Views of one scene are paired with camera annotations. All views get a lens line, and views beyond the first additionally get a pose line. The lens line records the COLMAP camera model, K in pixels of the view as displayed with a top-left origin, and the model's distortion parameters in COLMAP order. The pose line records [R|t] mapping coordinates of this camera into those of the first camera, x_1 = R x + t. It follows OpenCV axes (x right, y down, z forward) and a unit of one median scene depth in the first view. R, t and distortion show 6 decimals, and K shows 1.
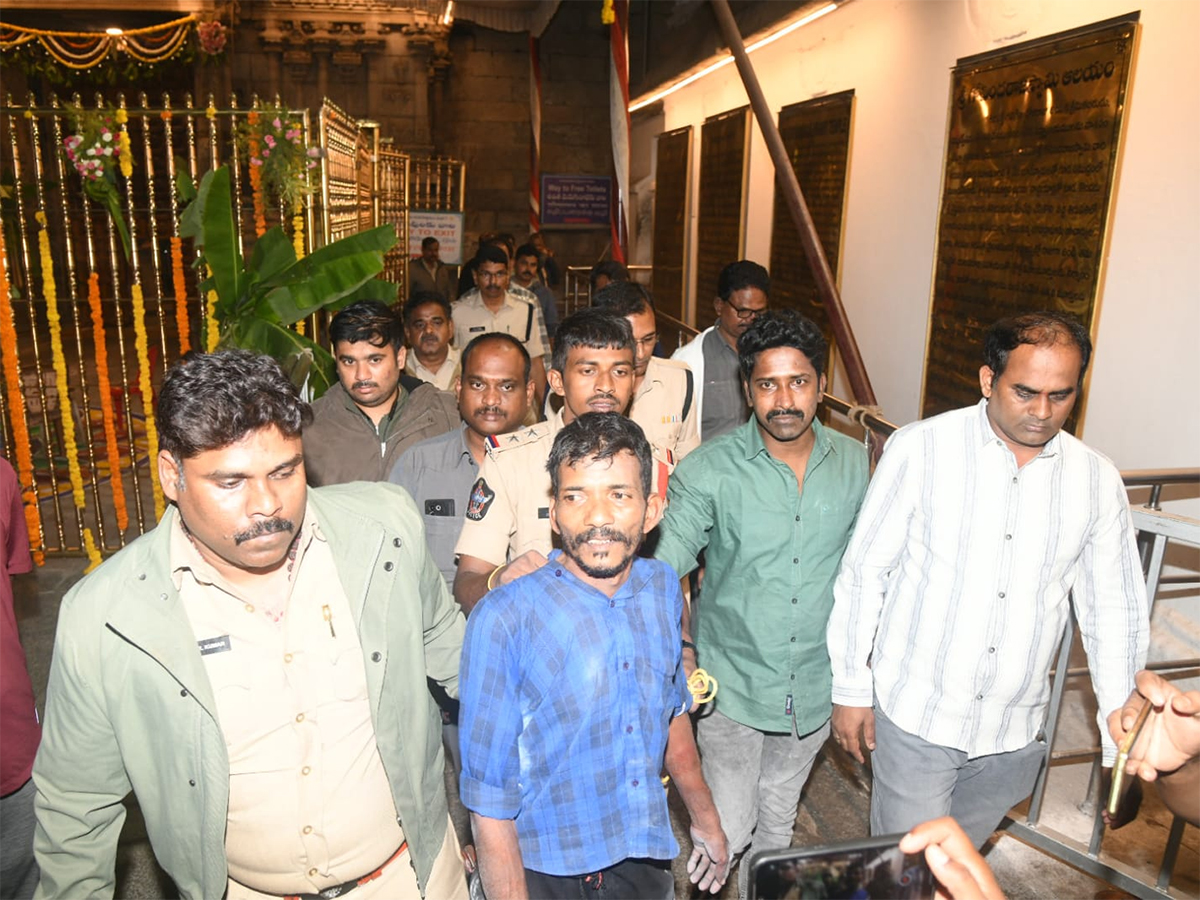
lens RADIAL K [[919.7, 0, 573.5], [0, 919.7, 453.3], [0, 0, 1]] dist [-0.110909, 0.057421]
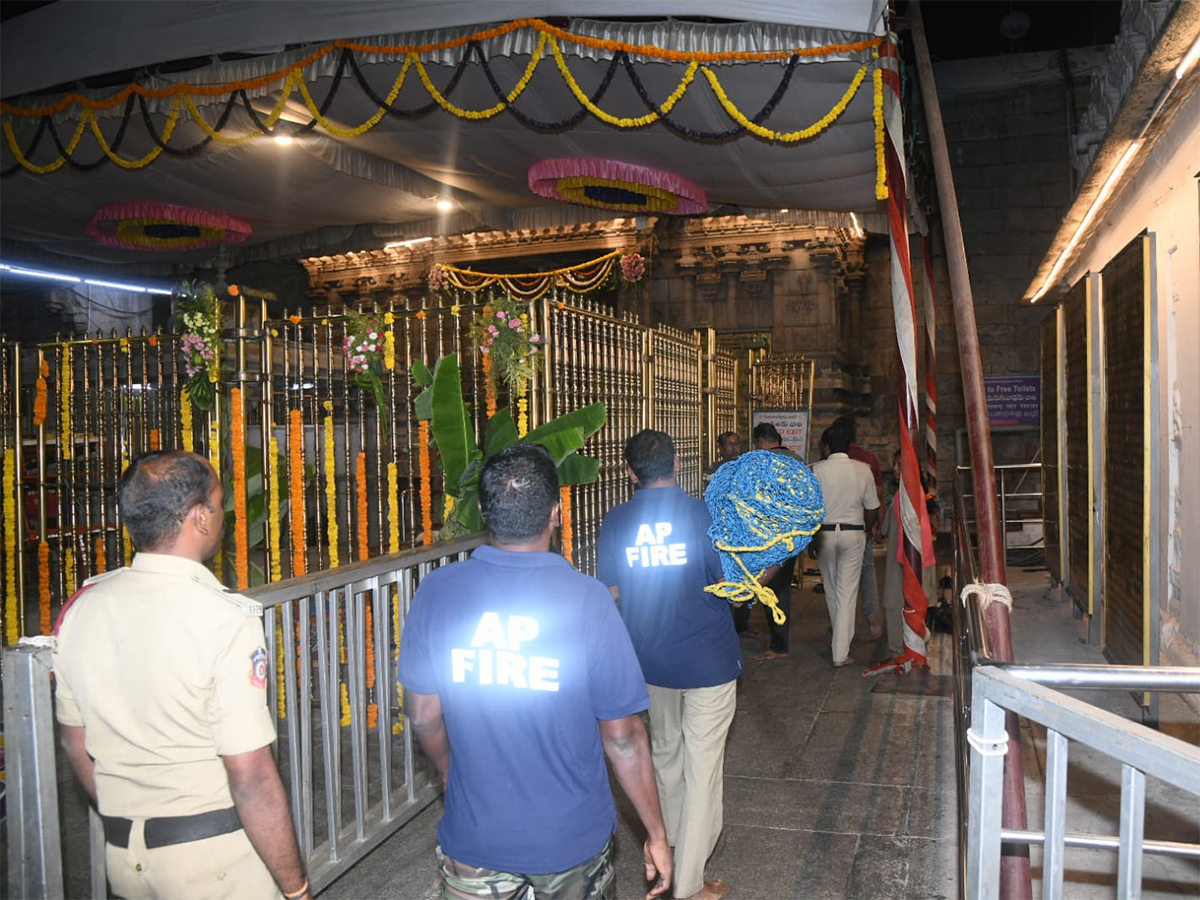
lens RADIAL K [[924.5, 0, 672.3], [0, 924.5, 454.0], [0, 0, 1]] dist [-0.113403, 0.070696]
pose [[0.903253, -0.024166, -0.428427, 0.130906], [-0.077351, 0.972888, -0.217957, 0.009468], [0.422079, 0.230010, 0.876895, 0.059014]]
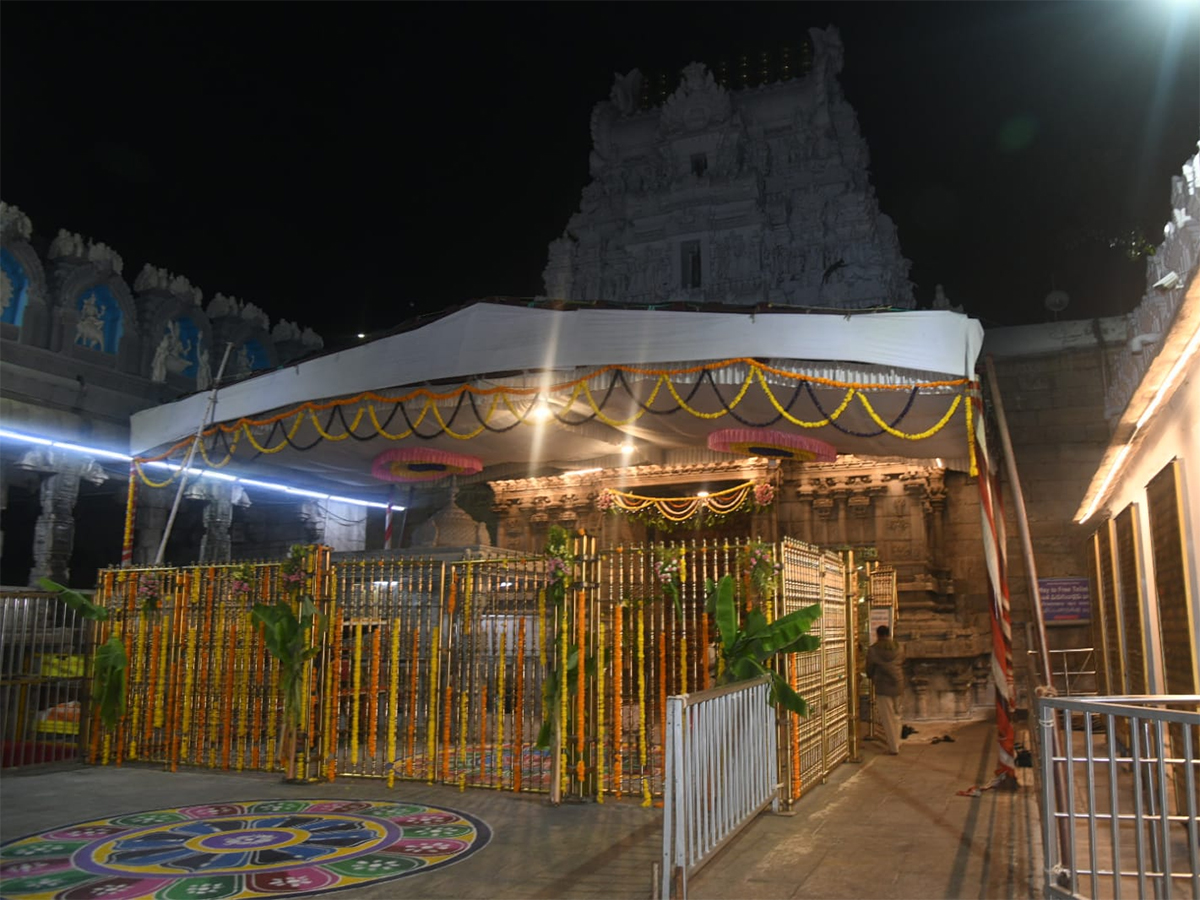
lens RADIAL K [[932.2, 0, 670.8], [0, 932.2, 452.1], [0, 0, 1]] dist [-0.121113, 0.081320]
pose [[0.874817, -0.113601, -0.470947, 0.177807], [-0.104118, 0.905314, -0.411785, 0.104068], [0.473134, 0.409270, 0.780155, -0.271529]]
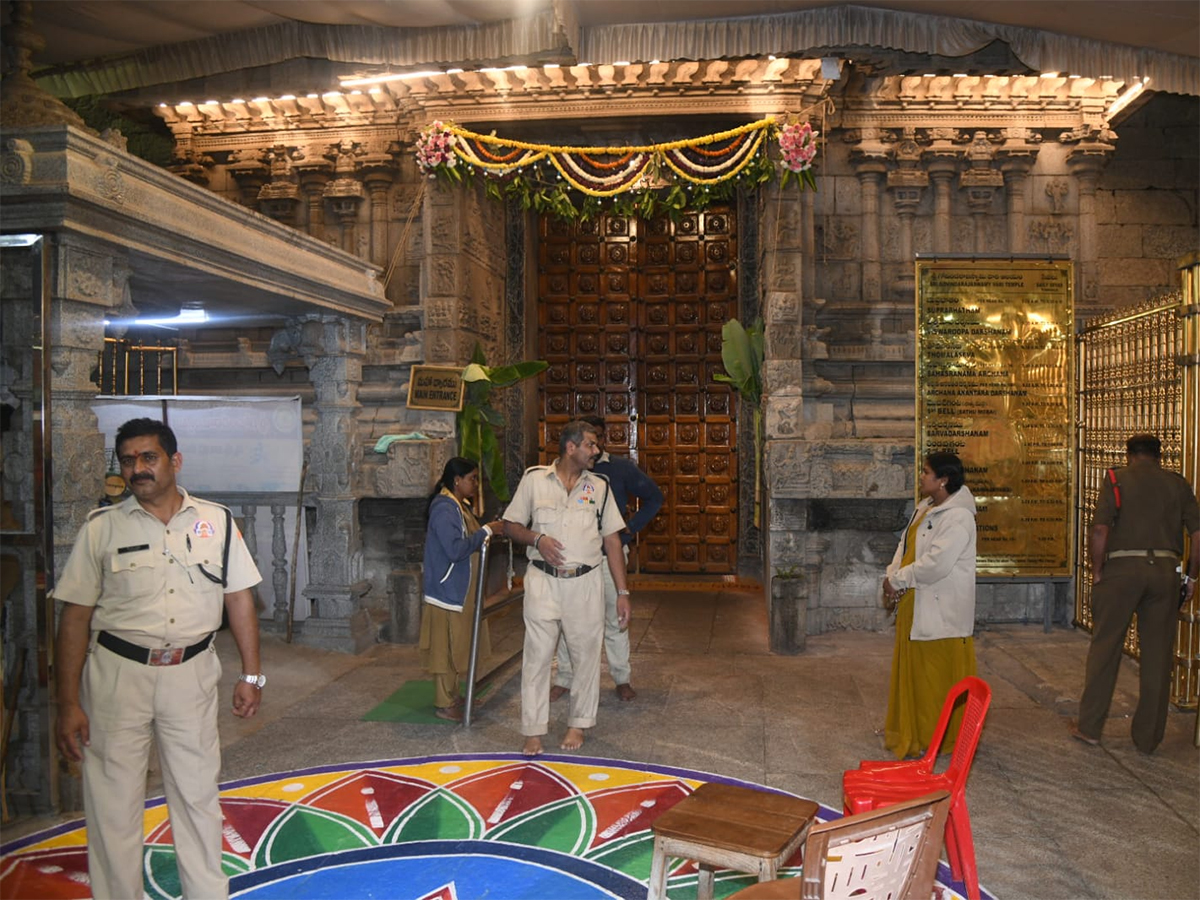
lens RADIAL K [[924.5, 0, 672.3], [0, 924.5, 454.0], [0, 0, 1]] dist [-0.113403, 0.070696]
pose [[0.974948, -0.010518, -0.222186, -0.353496], [-0.042536, 0.971631, -0.232646, -0.083052], [0.218329, 0.236268, 0.946842, 0.392245]]
